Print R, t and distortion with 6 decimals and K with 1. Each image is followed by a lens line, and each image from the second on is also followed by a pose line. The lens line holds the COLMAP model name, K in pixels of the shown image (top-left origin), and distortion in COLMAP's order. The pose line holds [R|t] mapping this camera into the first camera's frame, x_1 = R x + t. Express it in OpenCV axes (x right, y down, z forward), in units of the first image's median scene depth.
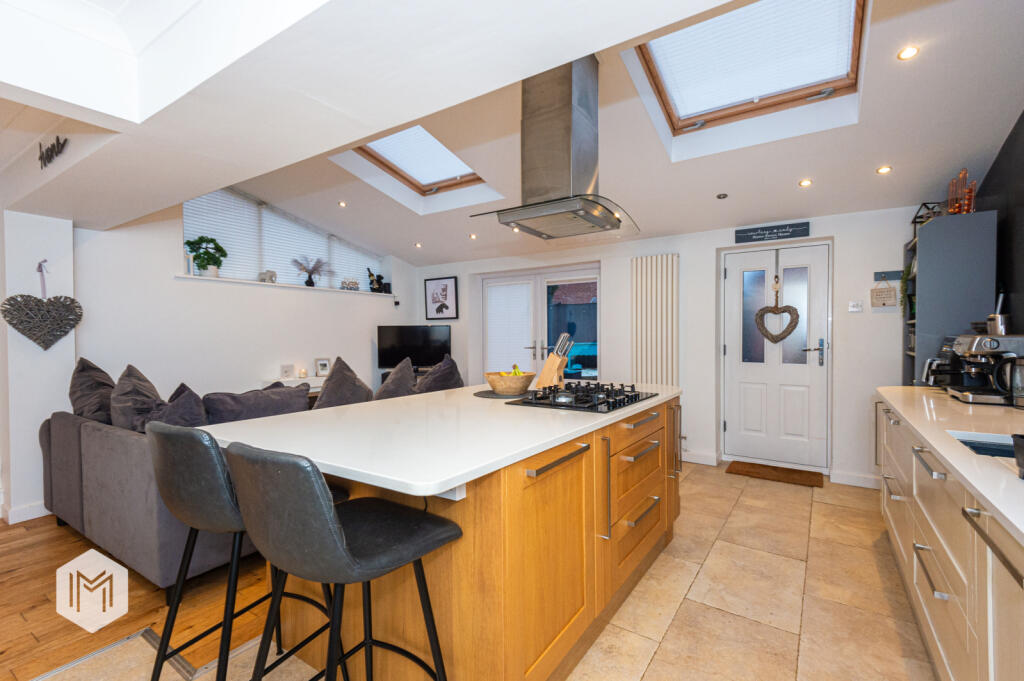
lens RADIAL K [[467.0, 0, 529.2], [0, 467.0, 342.1], [0, 0, 1]] dist [0.054110, -0.032463]
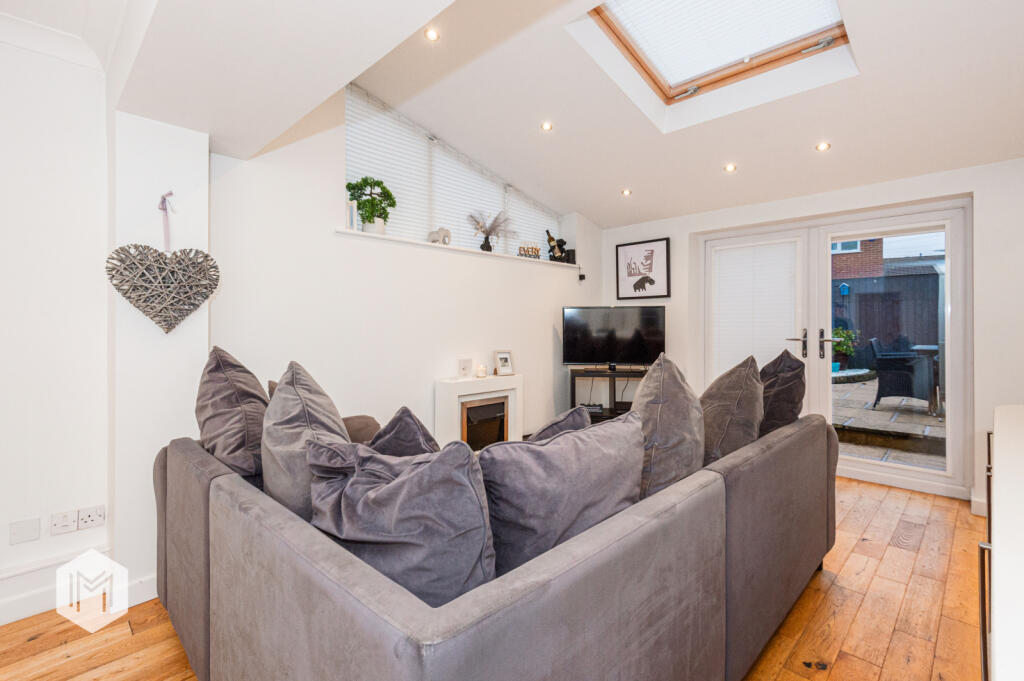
lens RADIAL K [[467.0, 0, 529.2], [0, 467.0, 342.1], [0, 0, 1]] dist [0.054110, -0.032463]
pose [[0.981962, 0.020680, -0.187945, -0.273079], [-0.016231, 0.999551, 0.025178, 0.004952], [0.188381, -0.021673, 0.981857, 0.303250]]
